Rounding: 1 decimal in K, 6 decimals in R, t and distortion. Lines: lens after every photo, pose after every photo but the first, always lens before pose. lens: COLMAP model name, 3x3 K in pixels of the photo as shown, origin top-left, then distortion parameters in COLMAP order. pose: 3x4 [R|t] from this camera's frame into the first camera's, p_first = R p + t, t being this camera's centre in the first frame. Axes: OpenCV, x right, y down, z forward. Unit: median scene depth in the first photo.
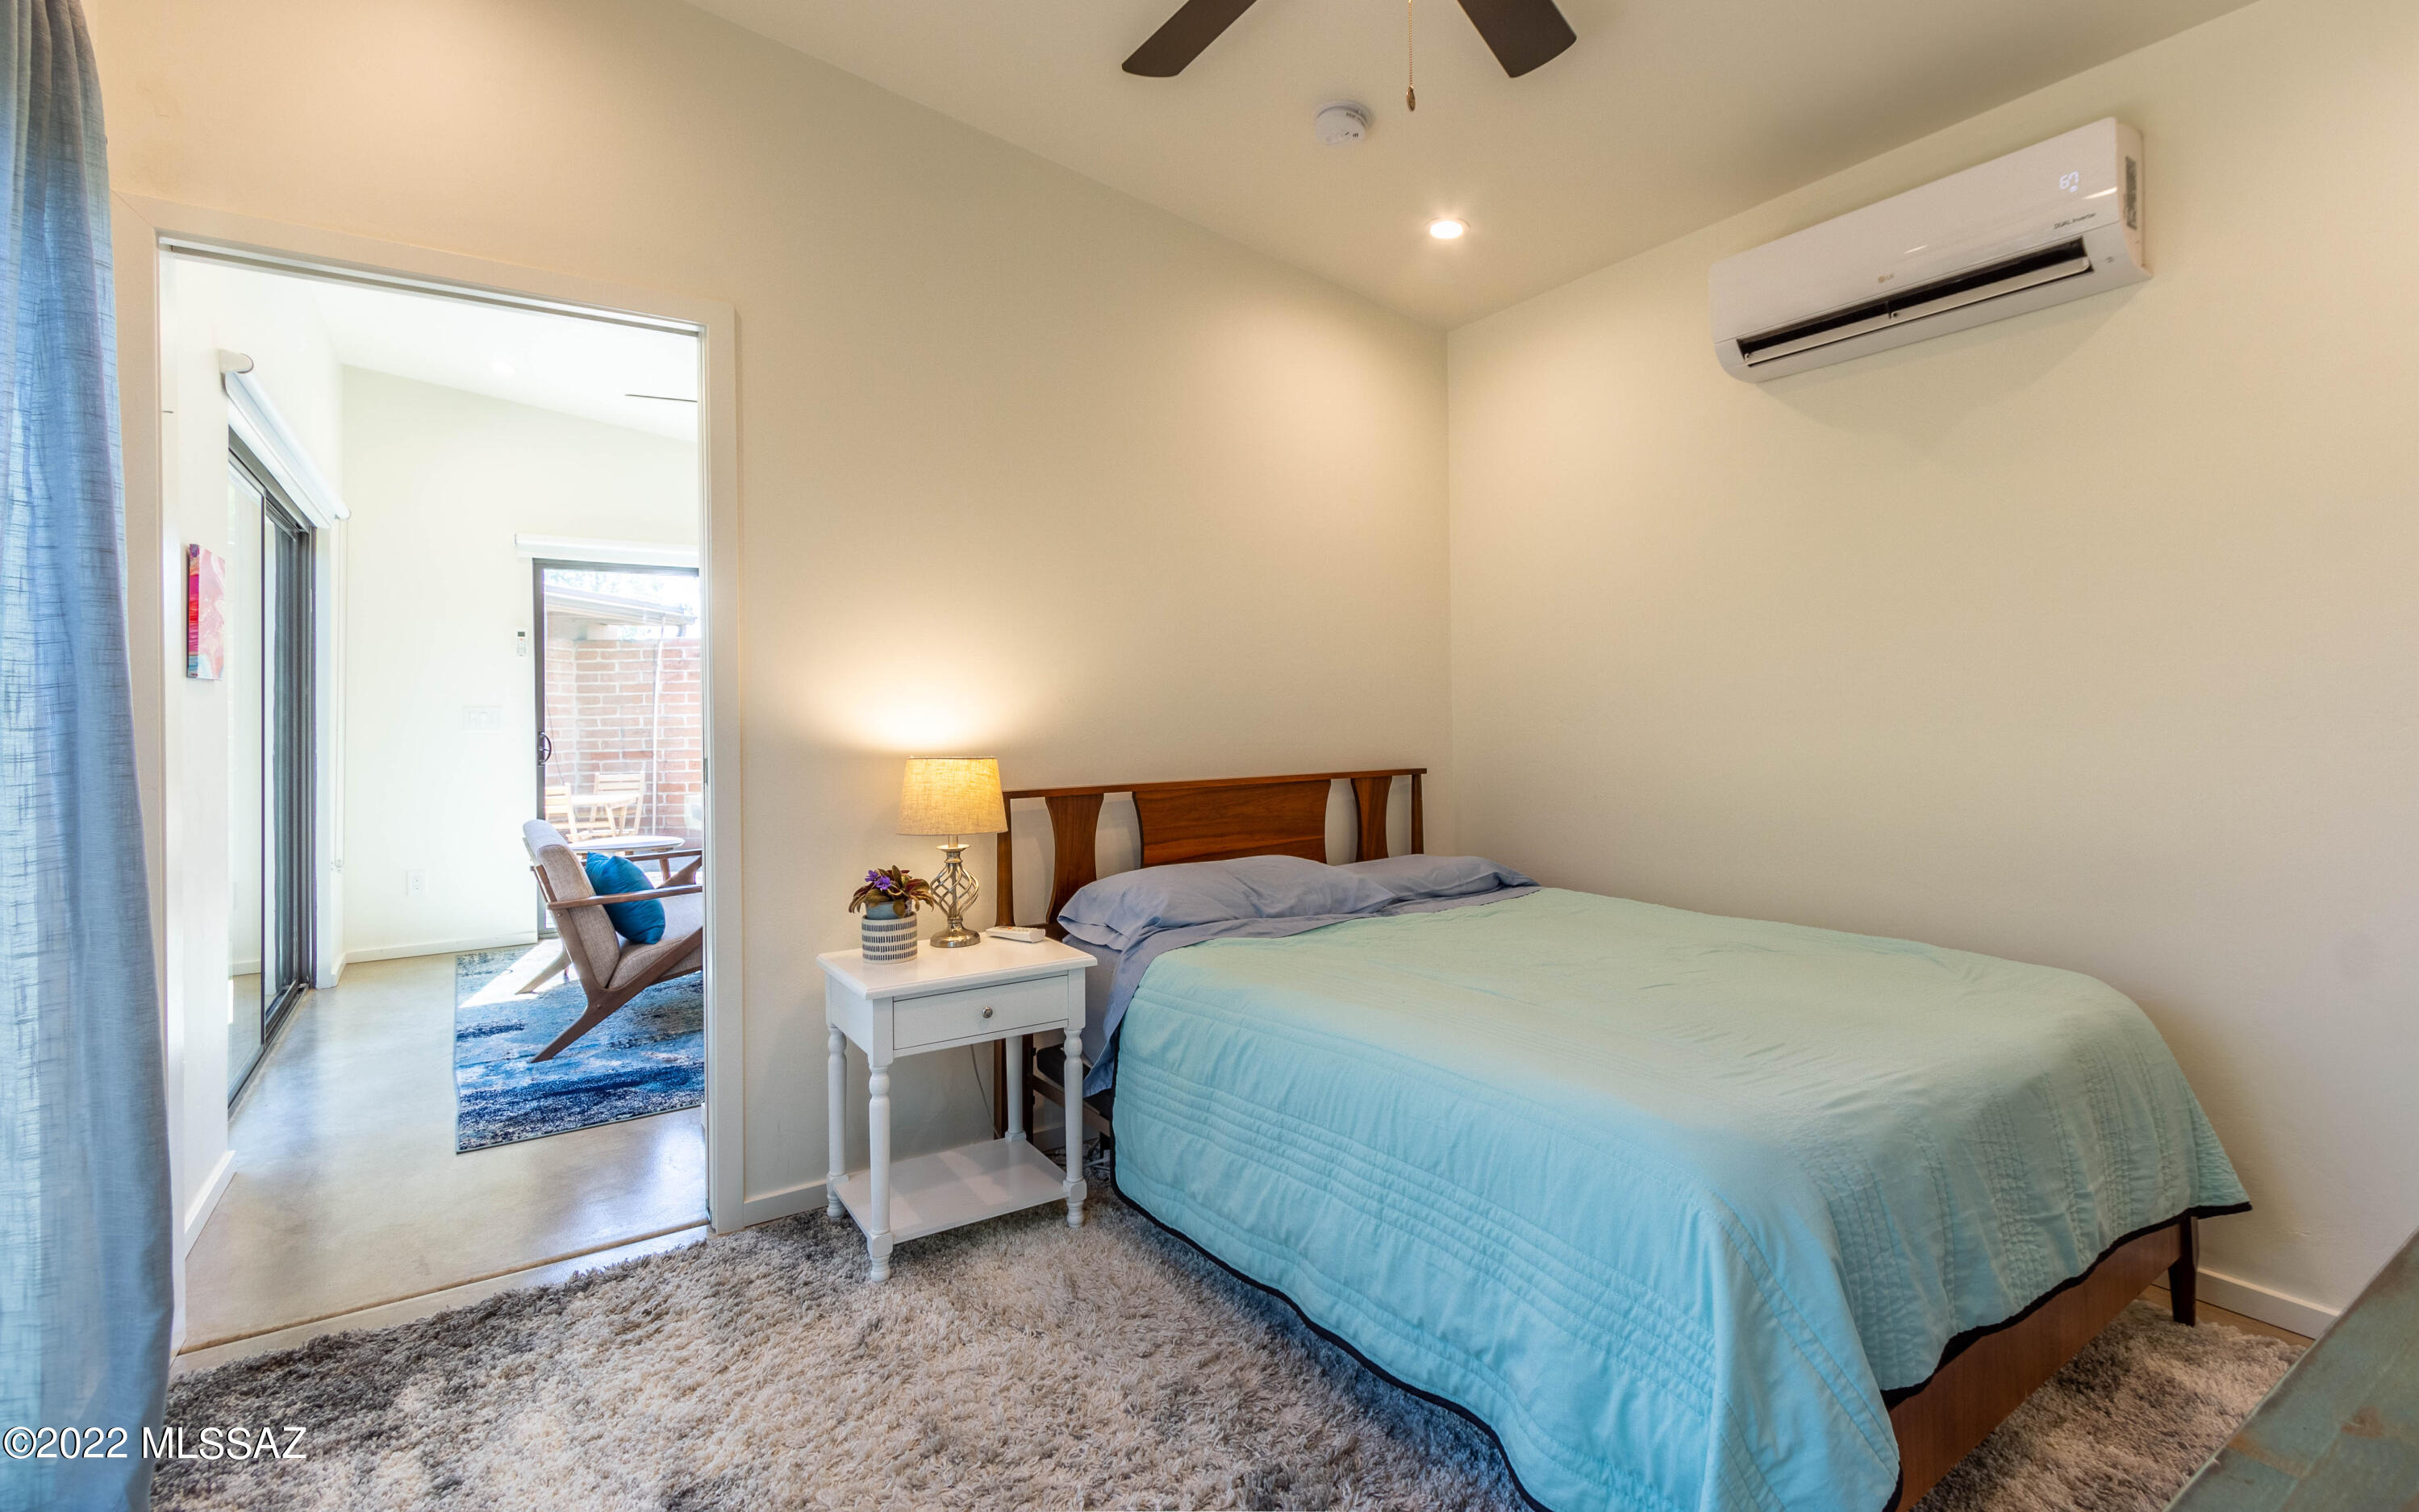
lens RADIAL K [[1126.5, 0, 1239.8], [0, 1126.5, 694.7], [0, 0, 1]] dist [-0.000555, 0.000591]
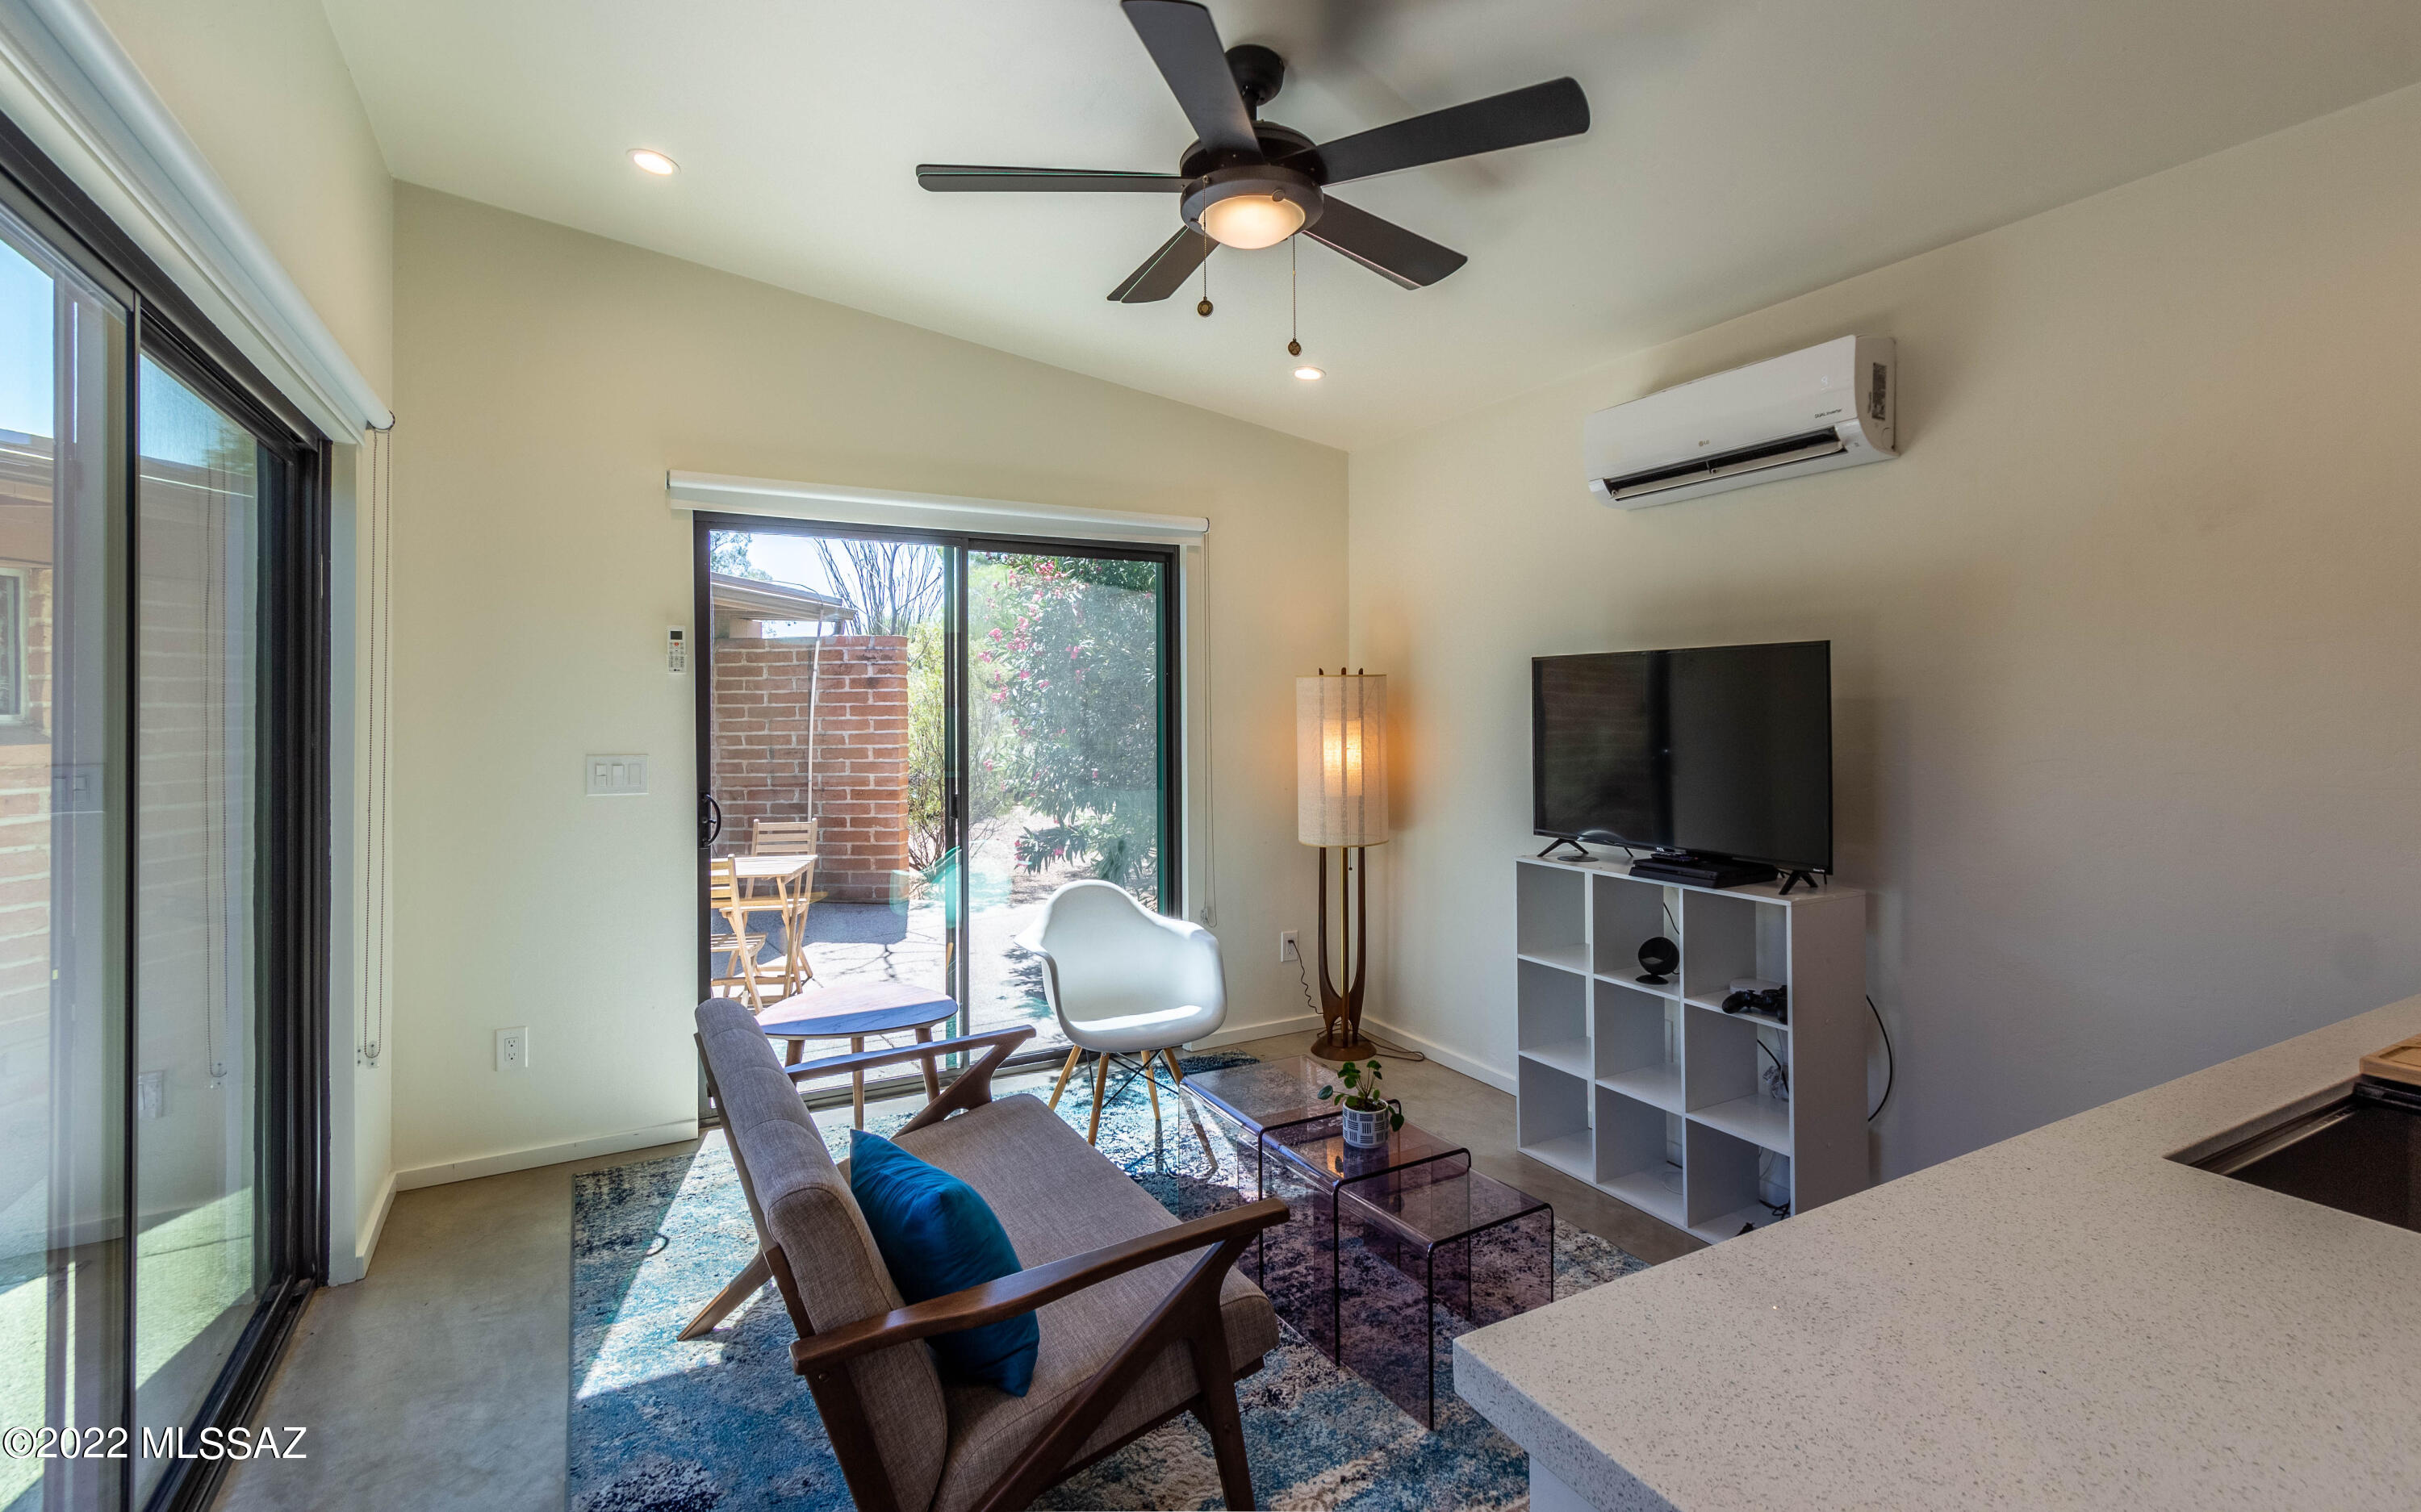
lens RADIAL K [[1127.5, 0, 1236.2], [0, 1127.5, 692.2], [0, 0, 1]] dist [-0.000555, 0.000591]
pose [[0.996915, 0.006074, -0.078249, -0.280452], [-0.005885, 0.999979, 0.002658, -0.025715], [0.078264, -0.002189, 0.996930, 0.404752]]
